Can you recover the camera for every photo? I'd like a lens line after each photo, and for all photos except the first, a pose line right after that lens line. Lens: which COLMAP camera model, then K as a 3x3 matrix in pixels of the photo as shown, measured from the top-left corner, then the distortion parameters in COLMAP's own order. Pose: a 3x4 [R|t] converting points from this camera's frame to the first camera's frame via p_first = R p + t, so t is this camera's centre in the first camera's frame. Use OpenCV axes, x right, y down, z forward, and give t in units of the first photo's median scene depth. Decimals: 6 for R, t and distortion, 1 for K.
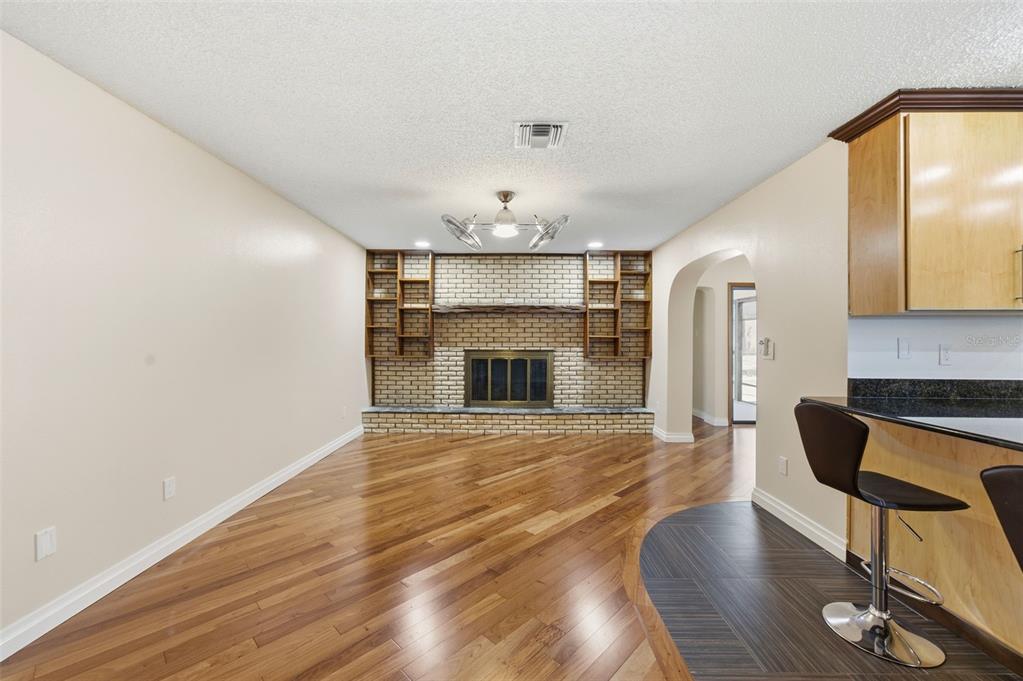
lens RADIAL K [[413.7, 0, 508.9], [0, 413.7, 334.4], [0, 0, 1]] dist [-0.033148, 0.017368]
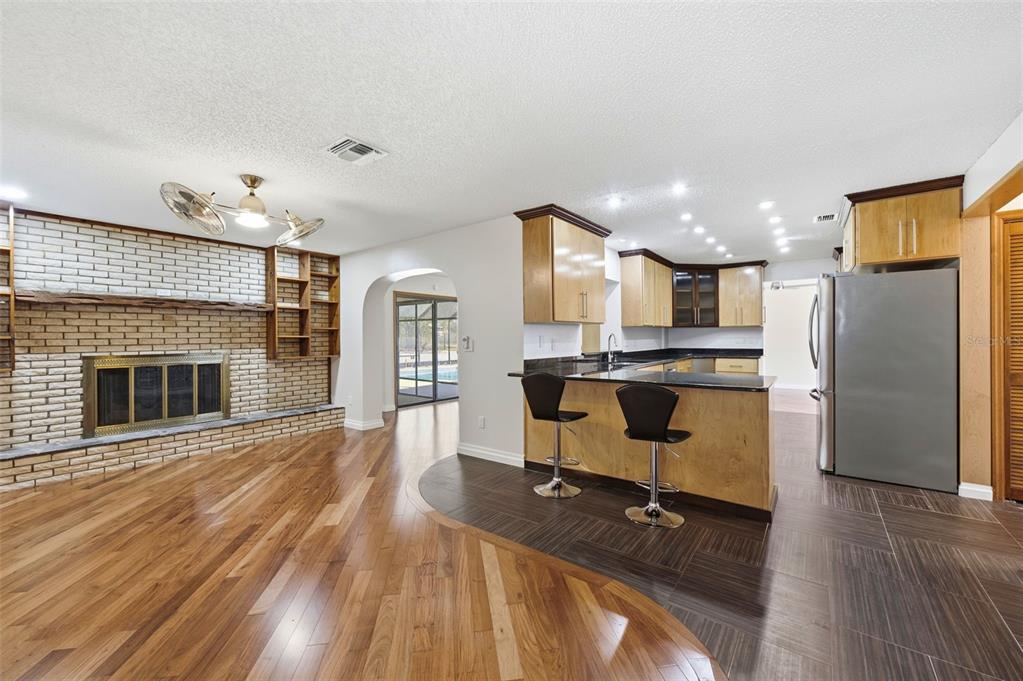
lens RADIAL K [[413.7, 0, 508.9], [0, 413.7, 334.4], [0, 0, 1]] dist [-0.033148, 0.017368]
pose [[0.593325, -0.002206, 0.804960, -0.242901], [0.002385, 0.999997, 0.000983, 0.000158], [-0.804959, 0.001336, 0.593329, 0.011343]]
